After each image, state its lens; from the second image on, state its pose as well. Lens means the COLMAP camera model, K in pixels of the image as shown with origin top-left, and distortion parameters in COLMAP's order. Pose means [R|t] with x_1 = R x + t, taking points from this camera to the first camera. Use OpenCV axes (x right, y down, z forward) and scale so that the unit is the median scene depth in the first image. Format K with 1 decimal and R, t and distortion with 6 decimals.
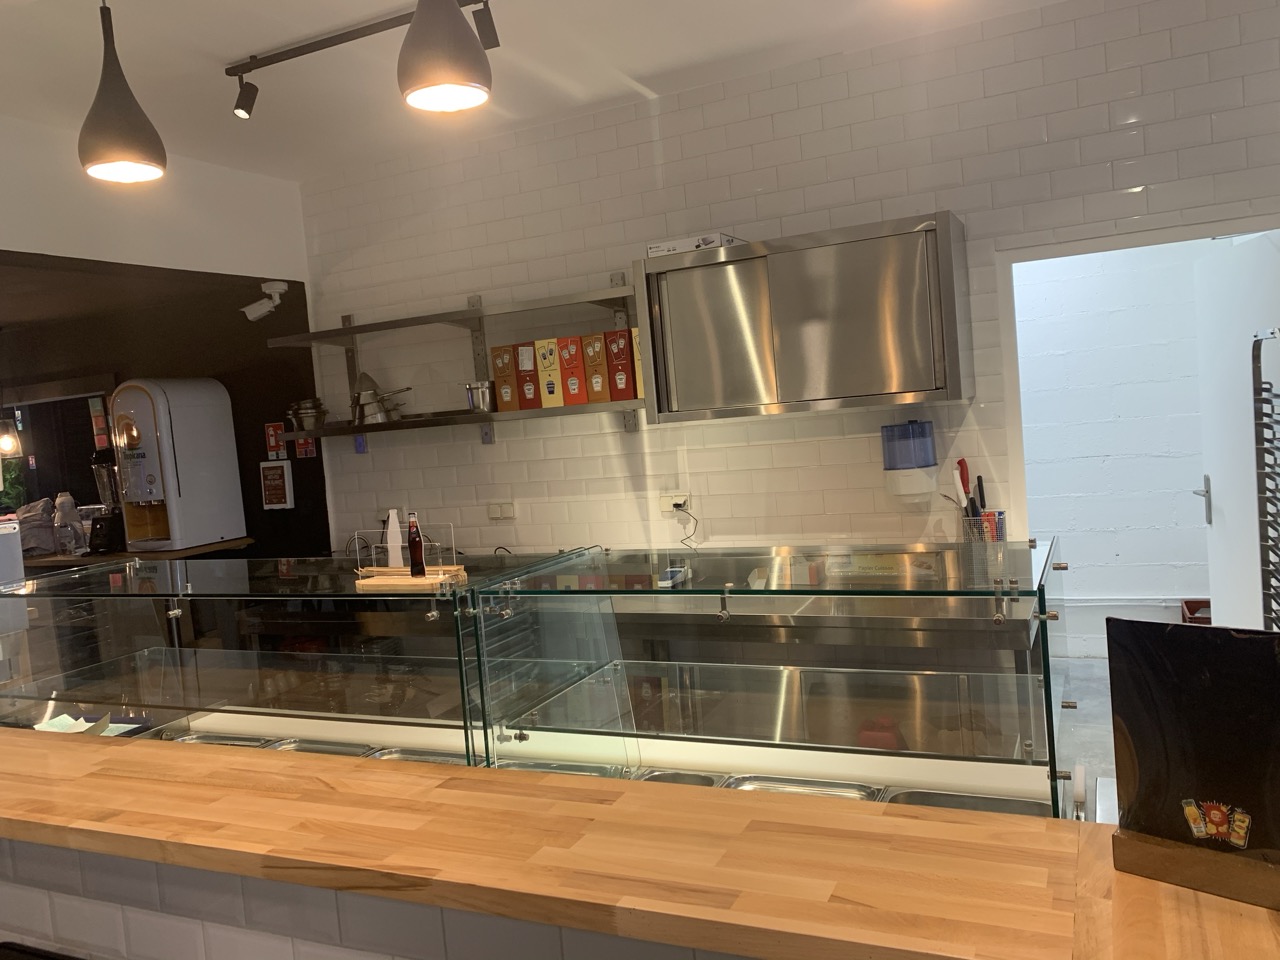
lens RADIAL K [[969.7, 0, 640.0], [0, 969.7, 480.0], [0, 0, 1]] dist [0.063797, -0.005248]
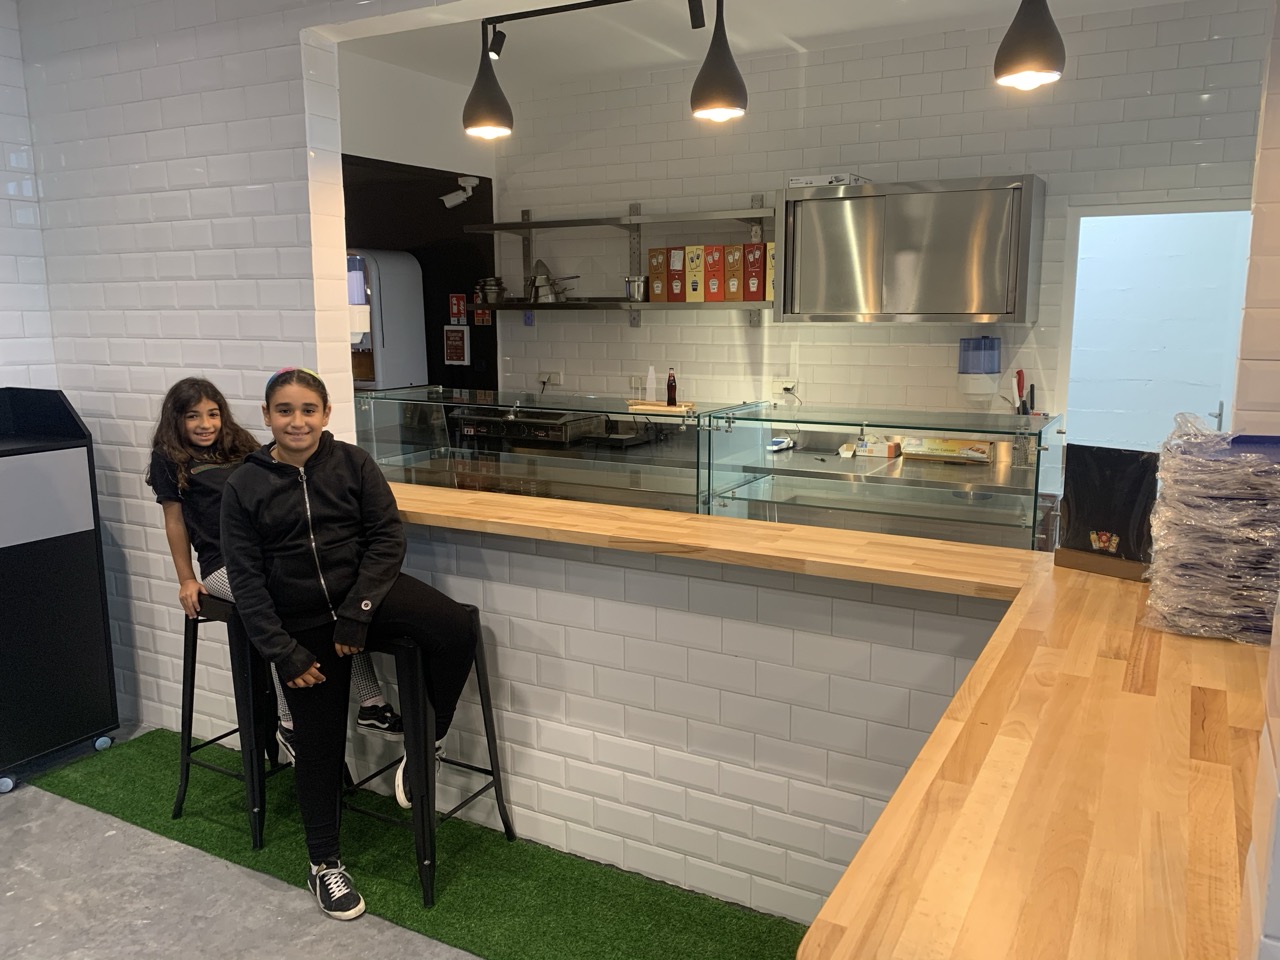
lens RADIAL K [[998.8, 0, 640.0], [0, 998.8, 480.0], [0, 0, 1]] dist [0.123315, -0.282638]
pose [[0.994860, 0.092232, -0.041787, -0.084655], [-0.087281, 0.990328, 0.107854, 0.019109], [0.051330, -0.103652, 0.993288, -0.309025]]
